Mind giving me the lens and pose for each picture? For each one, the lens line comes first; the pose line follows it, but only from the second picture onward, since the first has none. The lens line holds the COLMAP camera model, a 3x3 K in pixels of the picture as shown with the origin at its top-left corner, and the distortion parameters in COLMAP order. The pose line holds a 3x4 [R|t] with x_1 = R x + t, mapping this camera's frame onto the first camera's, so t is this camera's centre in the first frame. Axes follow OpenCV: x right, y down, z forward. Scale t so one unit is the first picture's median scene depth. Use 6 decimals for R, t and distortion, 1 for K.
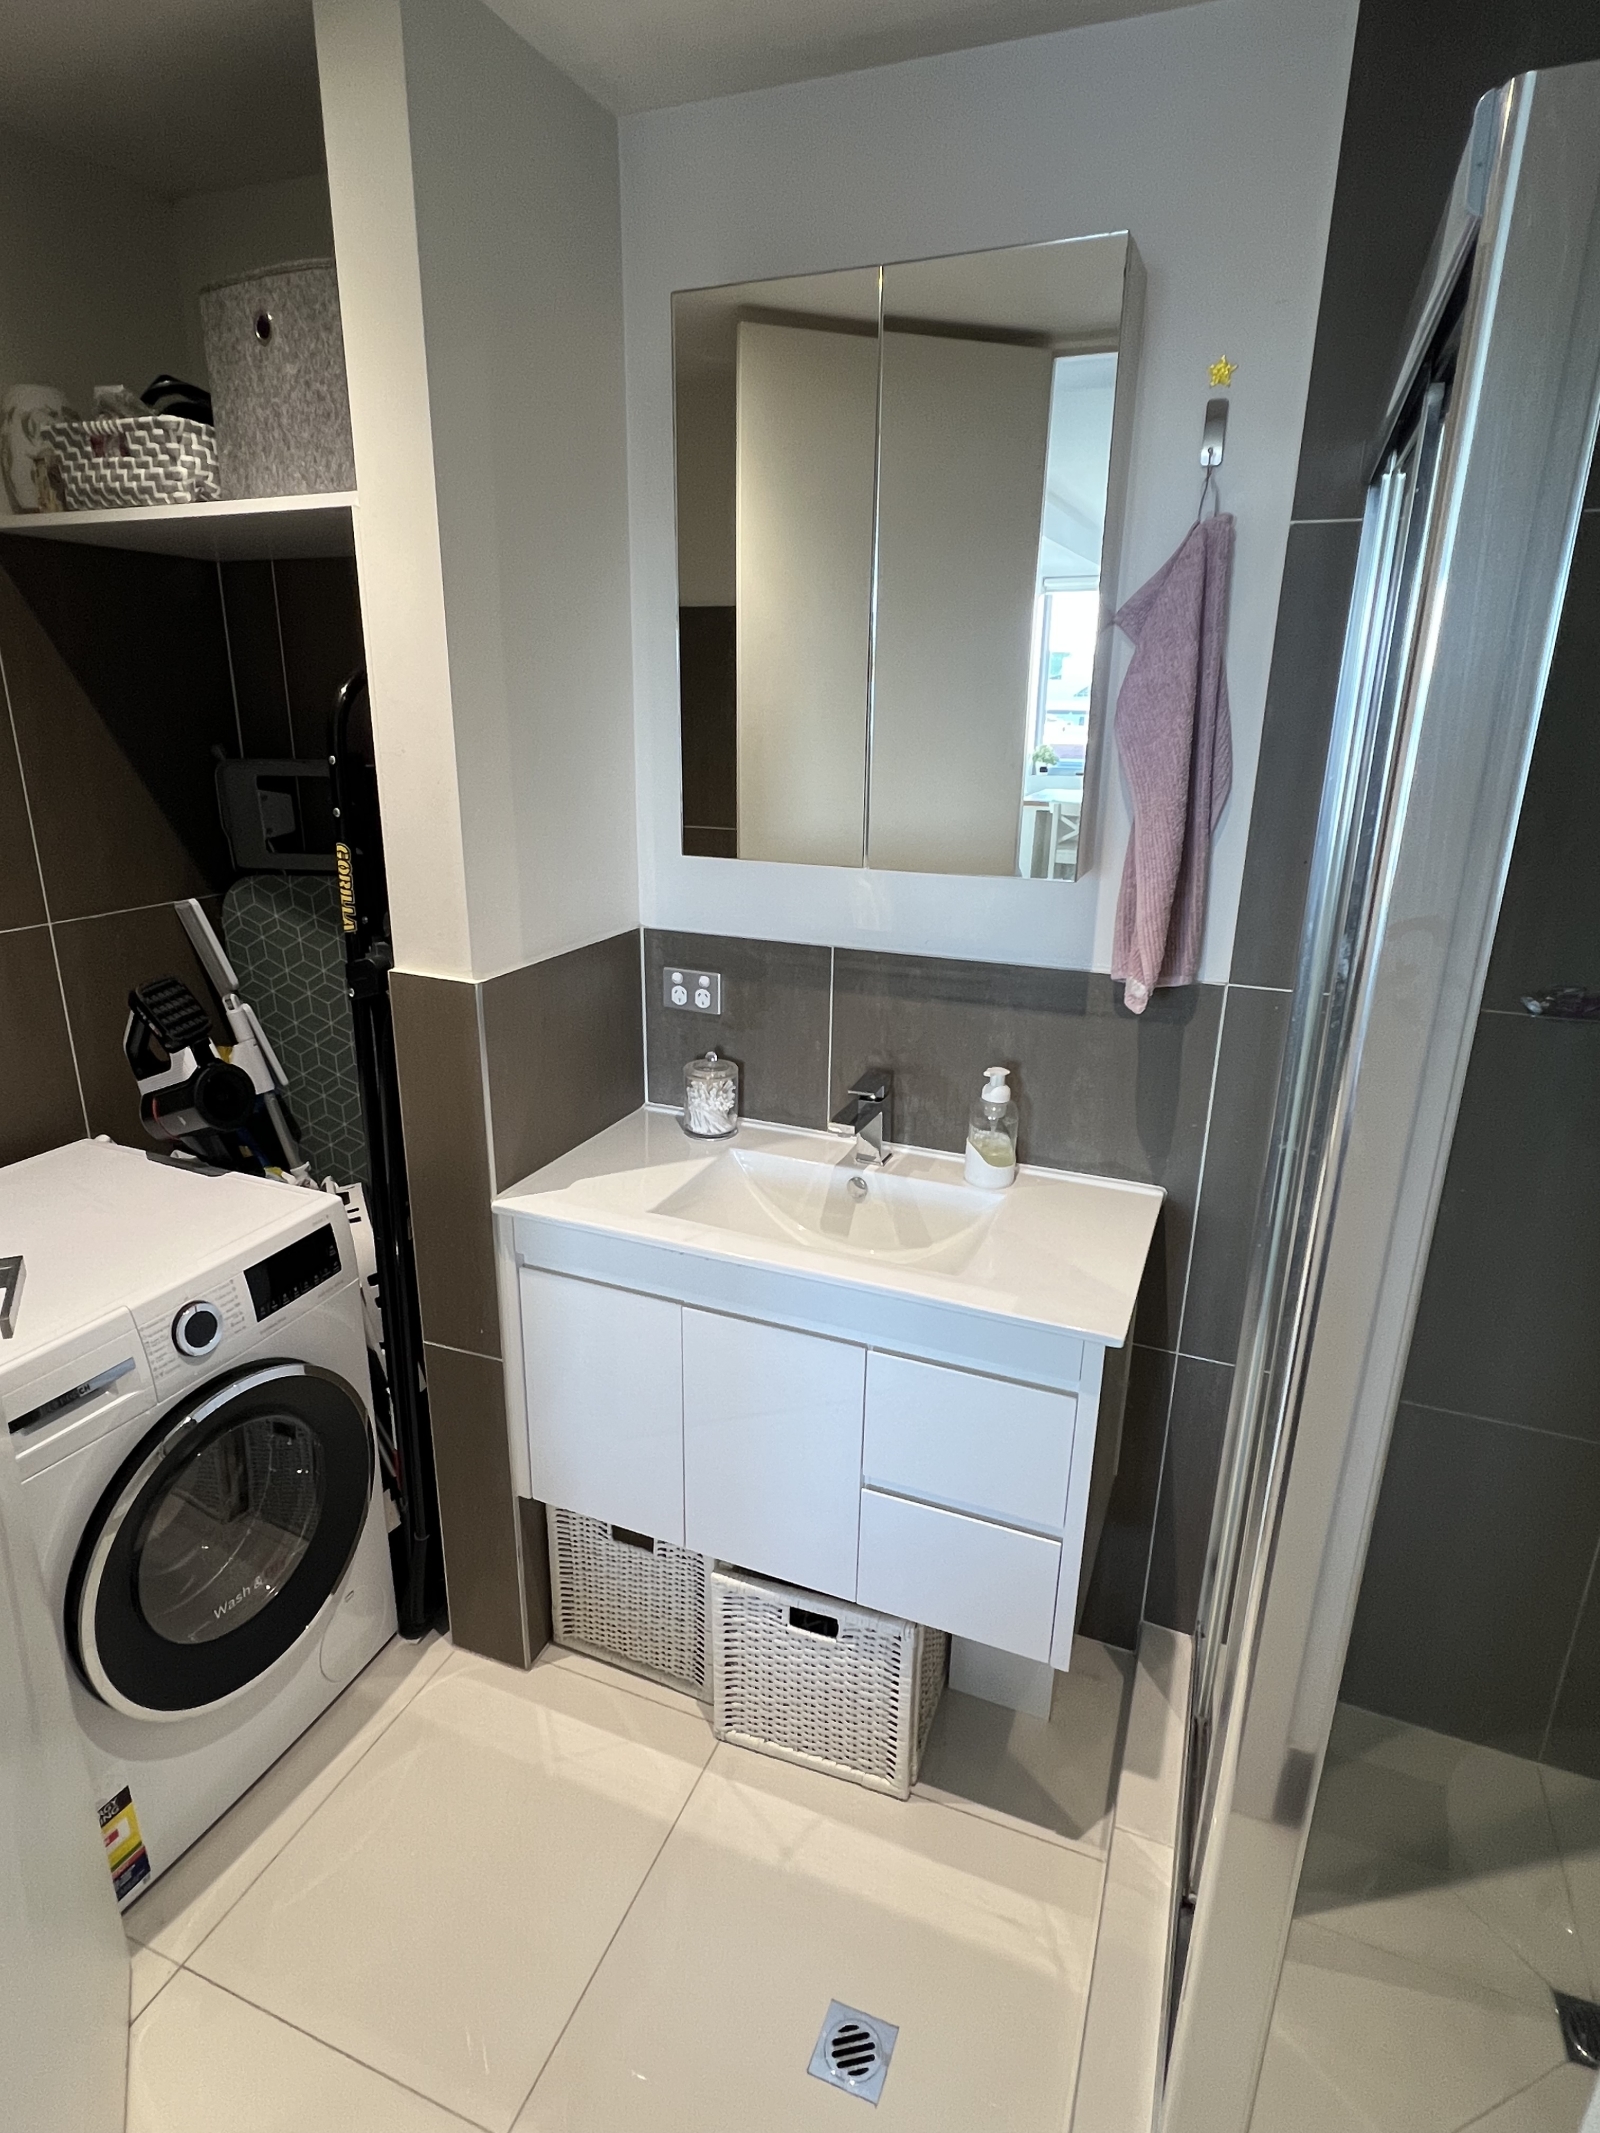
lens RADIAL K [[1144.1, 0, 800.0], [0, 1144.1, 1066.5], [0, 0, 1]] dist [-0.003785, 0.000194]
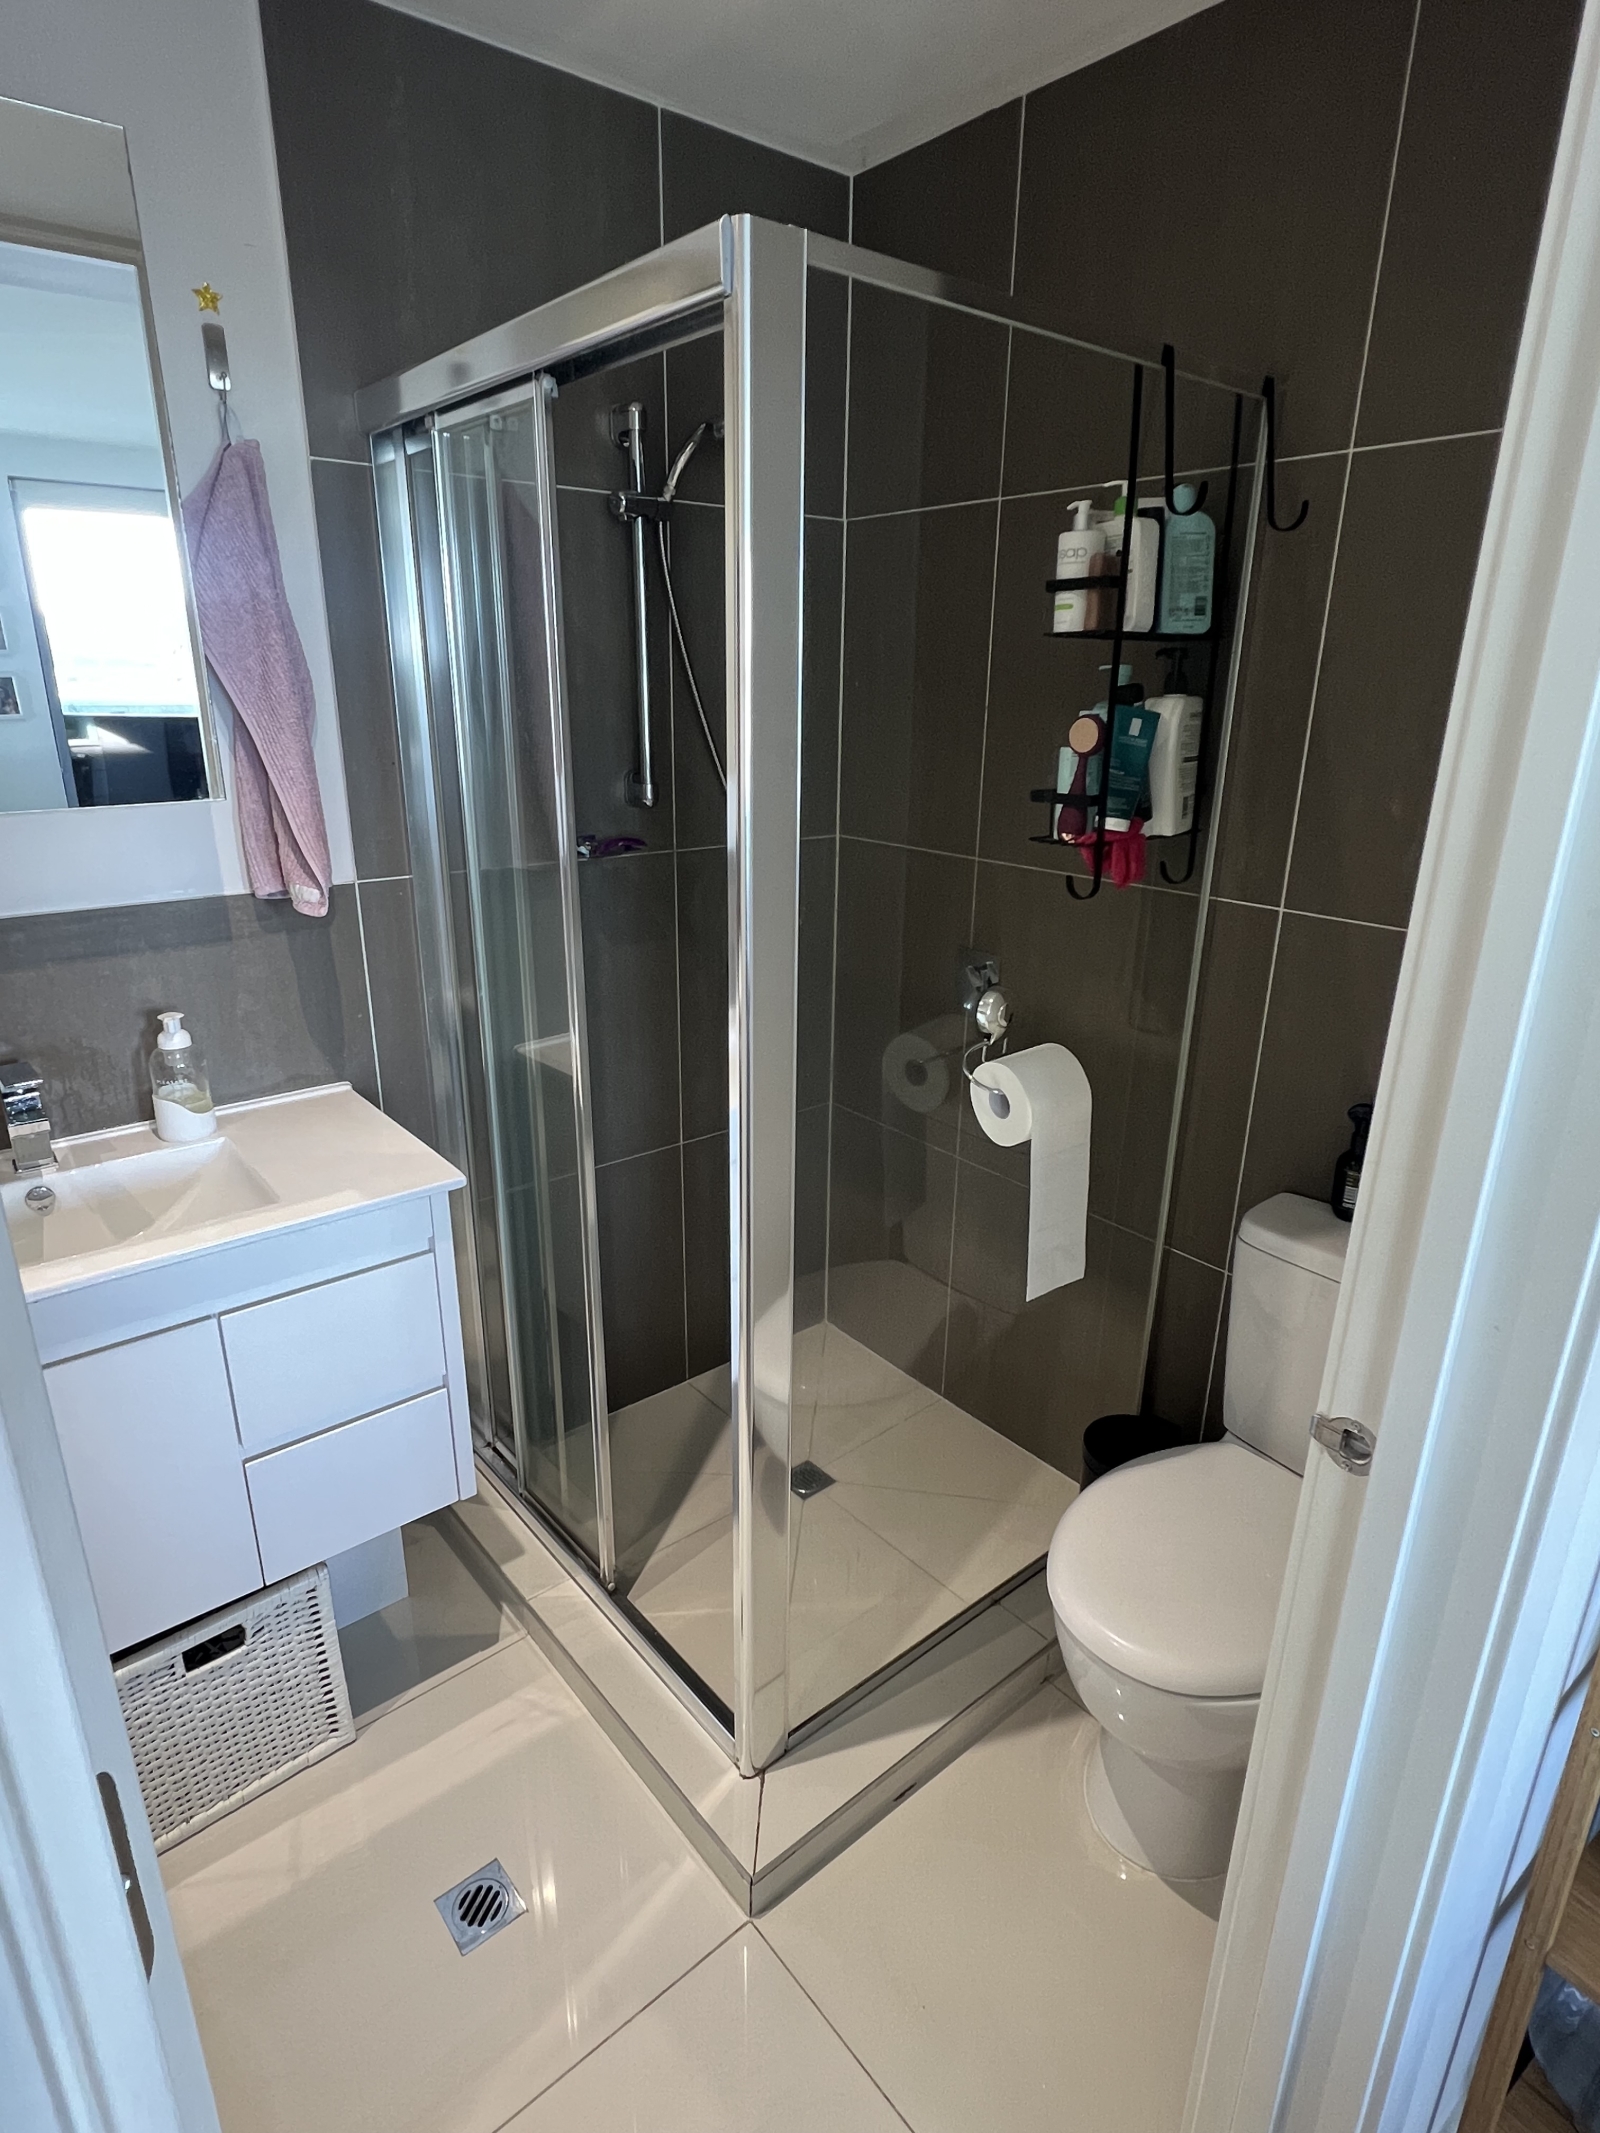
lens RADIAL K [[1144.1, 0, 800.0], [0, 1144.1, 1066.5], [0, 0, 1]] dist [-0.003785, 0.000194]
pose [[0.476057, -0.295627, 0.828235, -0.376033], [0.266759, 0.945973, 0.184323, 0.008064], [-0.837979, 0.133191, 0.529198, 0.071854]]
